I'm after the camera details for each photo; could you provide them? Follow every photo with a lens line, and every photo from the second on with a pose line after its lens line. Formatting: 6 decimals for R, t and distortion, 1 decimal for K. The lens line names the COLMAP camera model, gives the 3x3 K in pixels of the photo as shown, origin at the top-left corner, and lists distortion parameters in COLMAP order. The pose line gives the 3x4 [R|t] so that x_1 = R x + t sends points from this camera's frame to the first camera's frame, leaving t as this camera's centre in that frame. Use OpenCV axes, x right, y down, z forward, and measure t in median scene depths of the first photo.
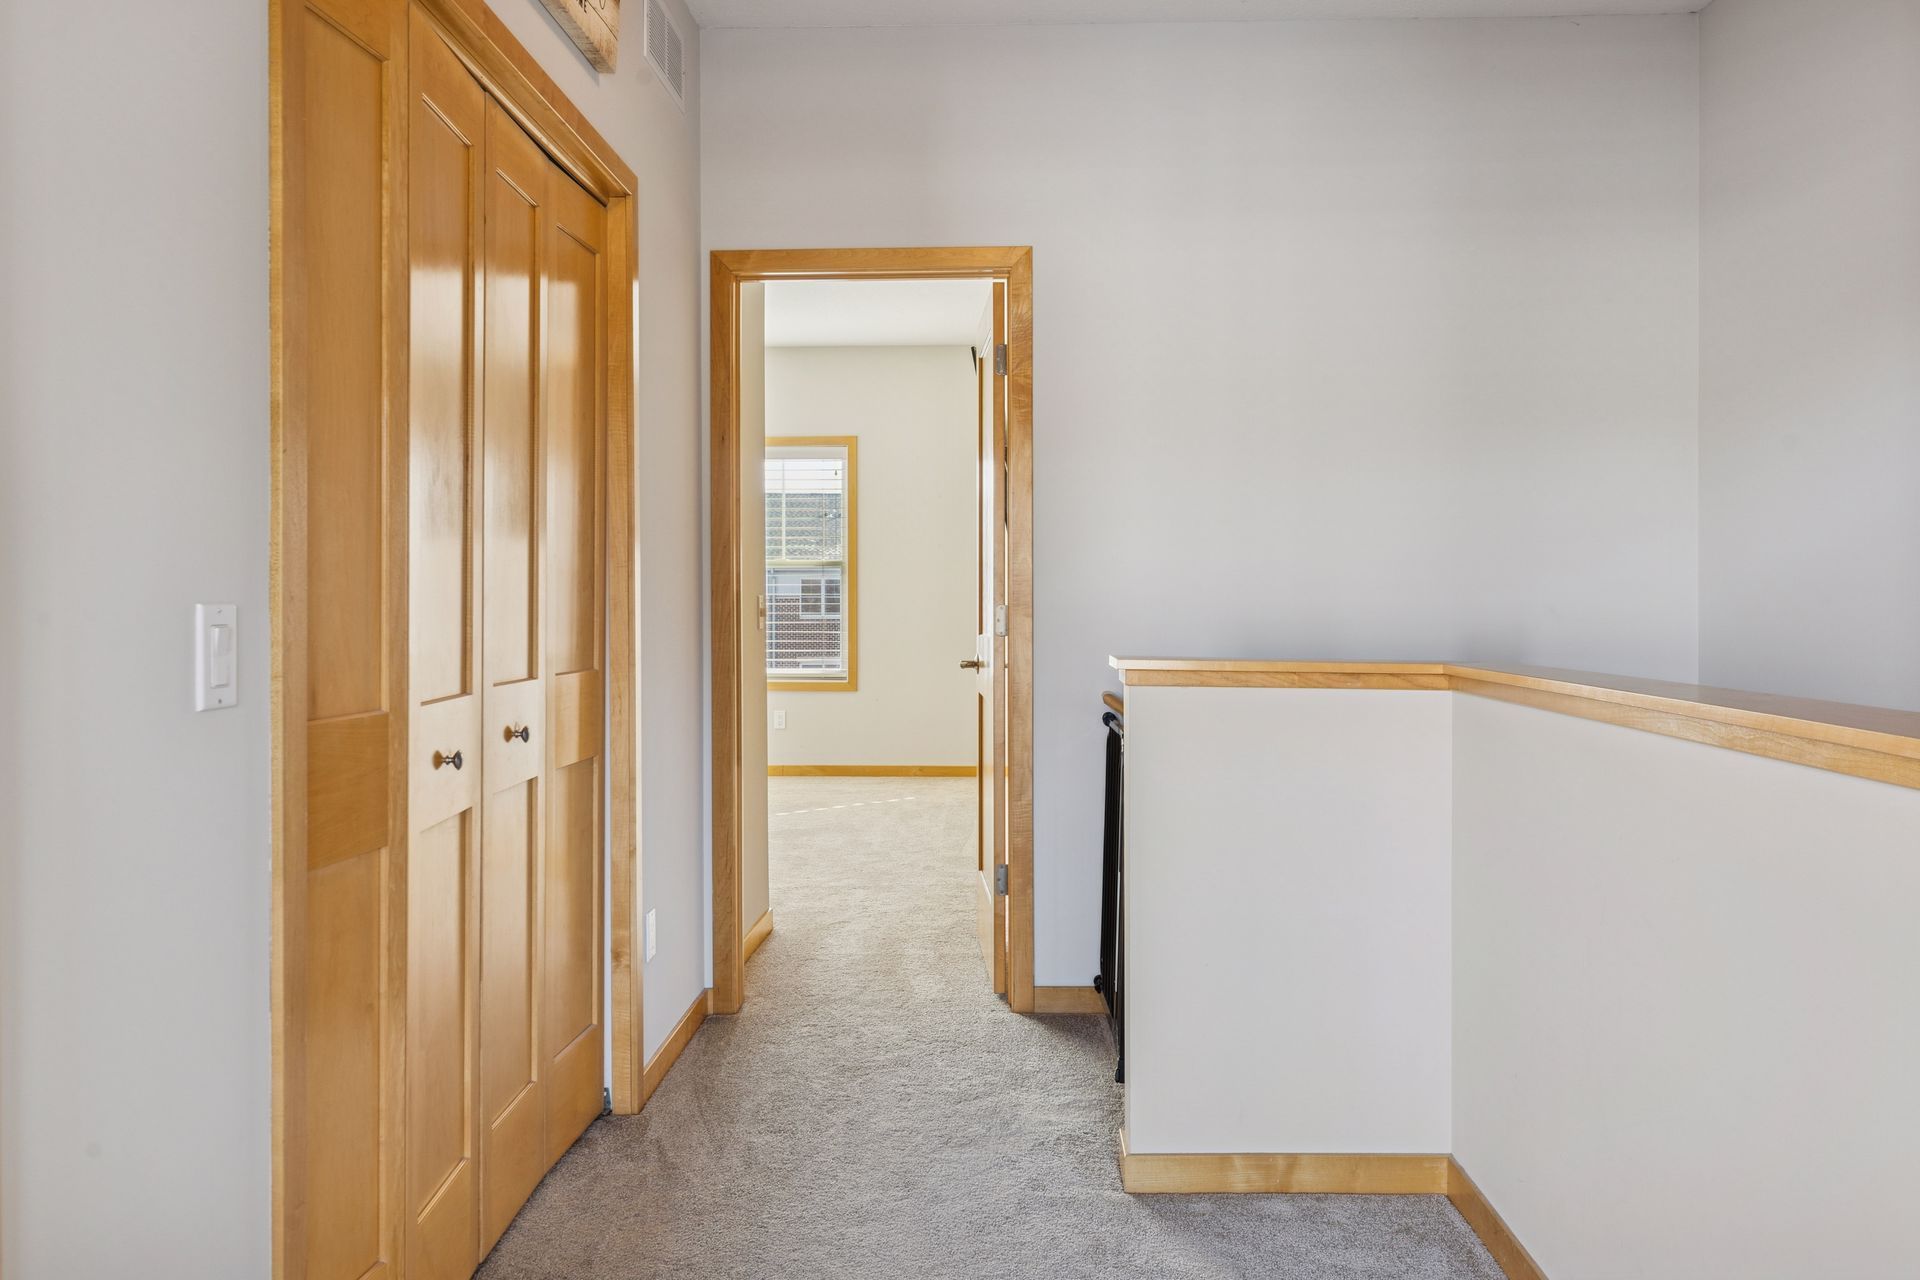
lens RADIAL K [[1410.1, 0, 960.4], [0, 1410.1, 594.5], [0, 0, 1]] dist [-0.001530, -0.000428]
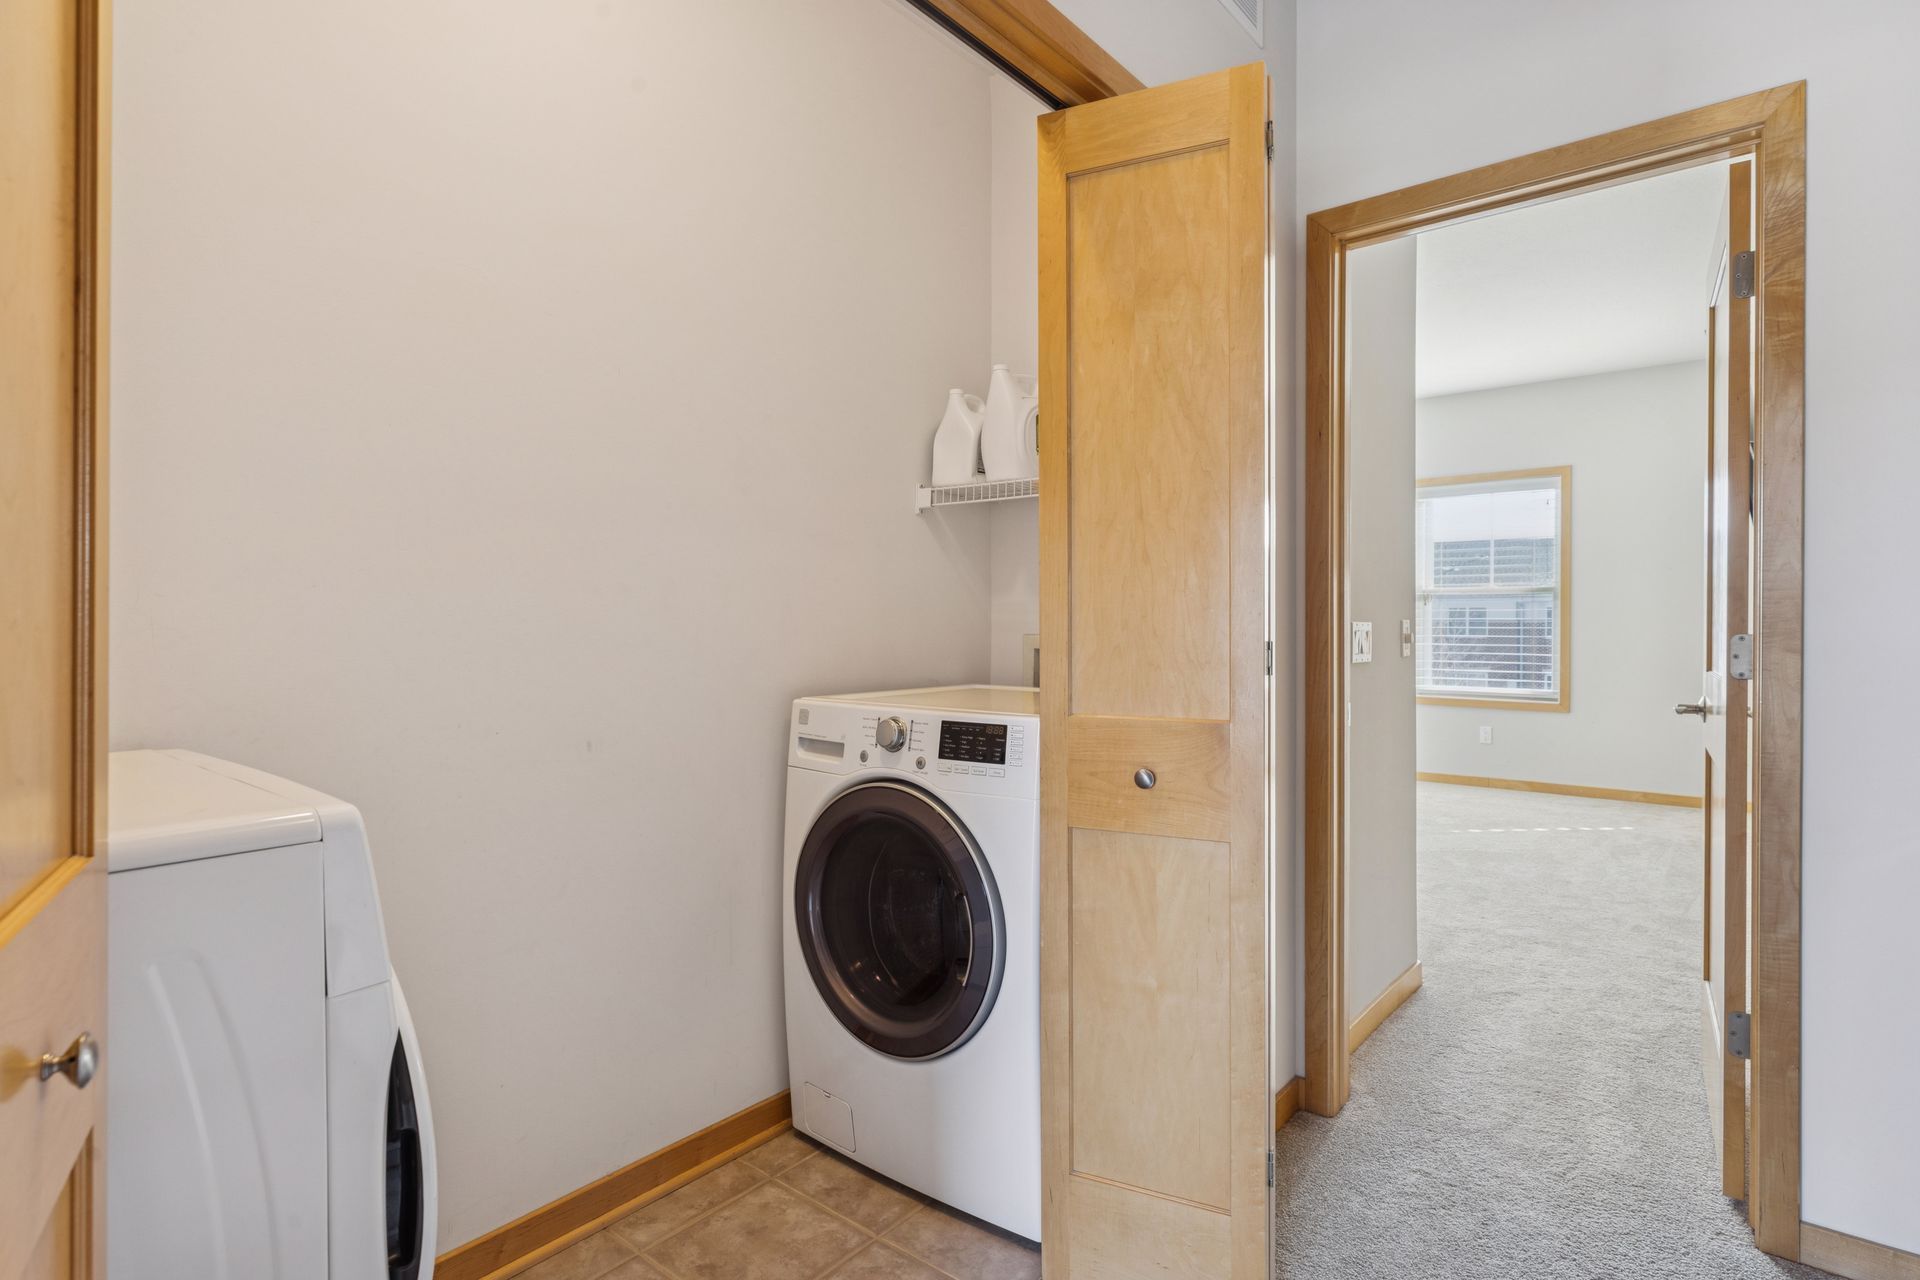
lens RADIAL K [[966.6, 0, 965.5], [0, 966.6, 630.6], [0, 0, 1]] dist [-0.000719, -0.001148]
pose [[0.792186, 0.006365, -0.610246, 0.016195], [0.000824, 0.999934, 0.011499, 0.000135], [0.610279, -0.009612, 0.792128, 0.388308]]
